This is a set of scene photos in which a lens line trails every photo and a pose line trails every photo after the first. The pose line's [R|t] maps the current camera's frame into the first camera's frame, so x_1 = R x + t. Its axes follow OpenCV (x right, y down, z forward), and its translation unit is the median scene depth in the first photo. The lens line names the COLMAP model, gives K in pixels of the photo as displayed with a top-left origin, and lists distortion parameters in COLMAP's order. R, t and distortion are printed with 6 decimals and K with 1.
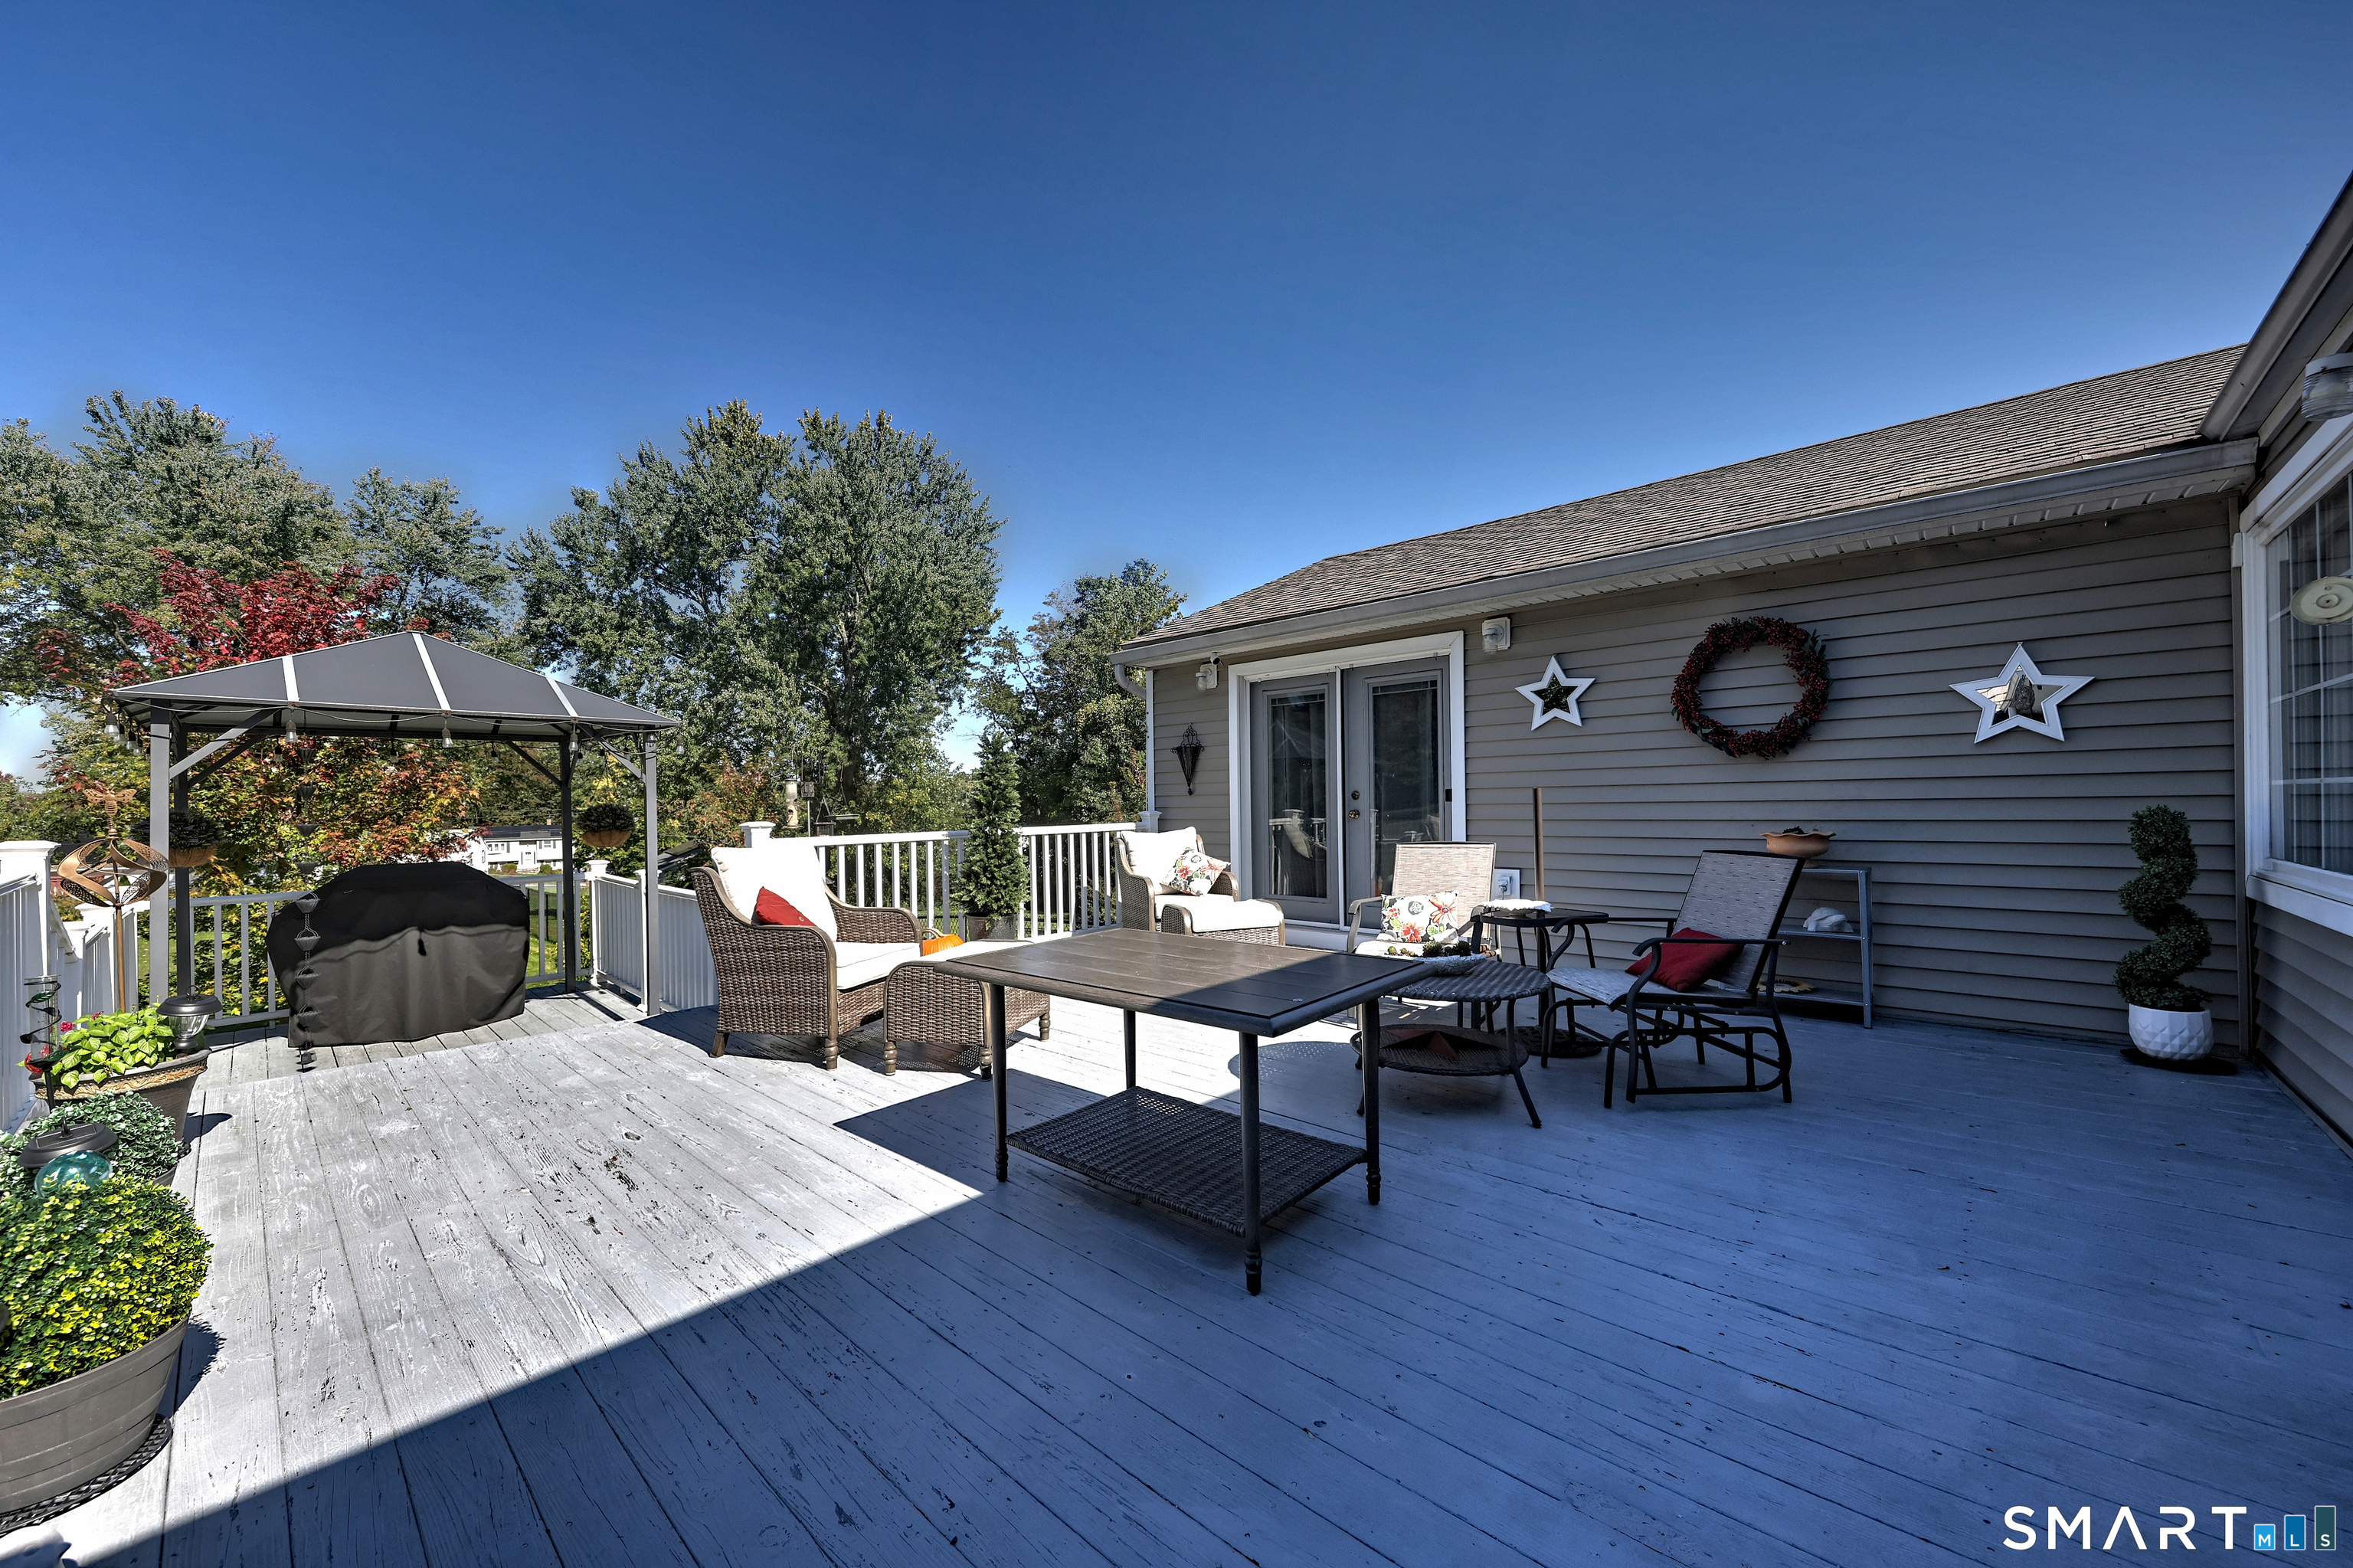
lens RADIAL K [[879.9, 0, 1176.5], [0, 879.9, 784.0], [0, 0, 1]] dist [0.010751, -0.014551]
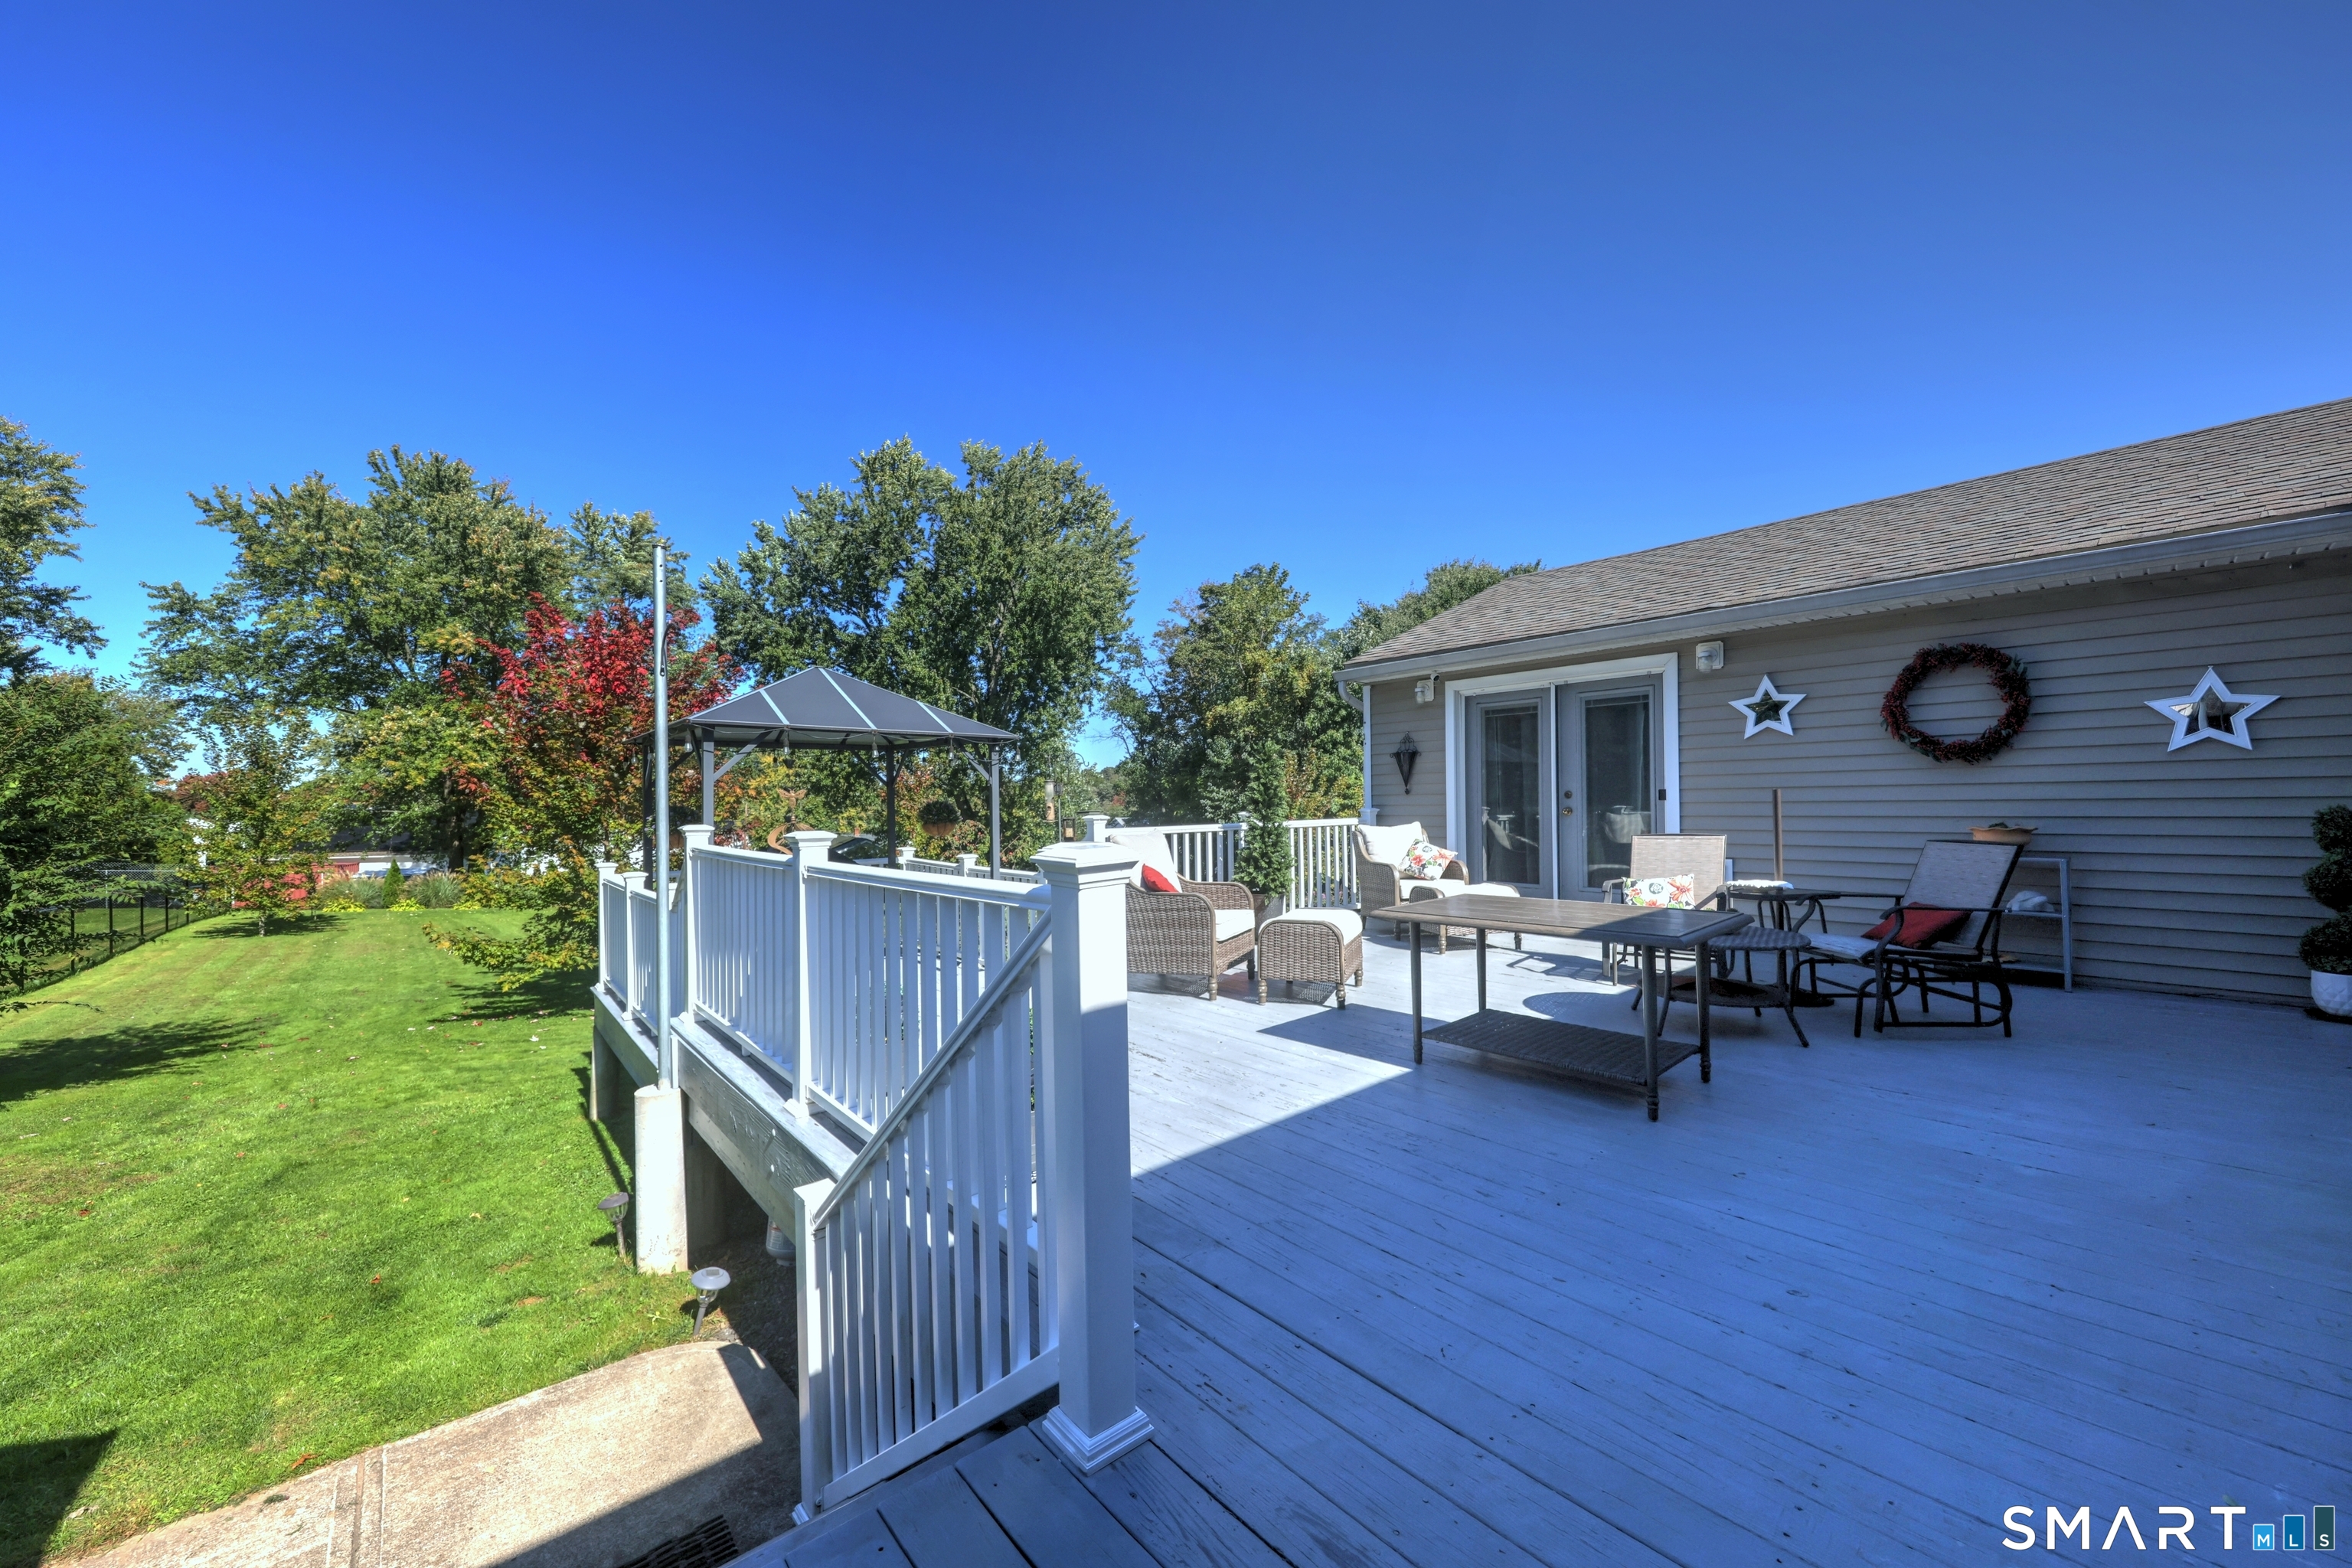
lens RADIAL K [[869.9, 0, 1176.0], [0, 869.9, 784.0], [0, 0, 1]] dist [-0.000856, -0.006215]
pose [[0.993470, -0.000205, -0.114095, -0.213037], [0.000392, 0.999999, 0.001615, -0.003856], [0.114095, -0.001650, 0.993468, -0.223469]]
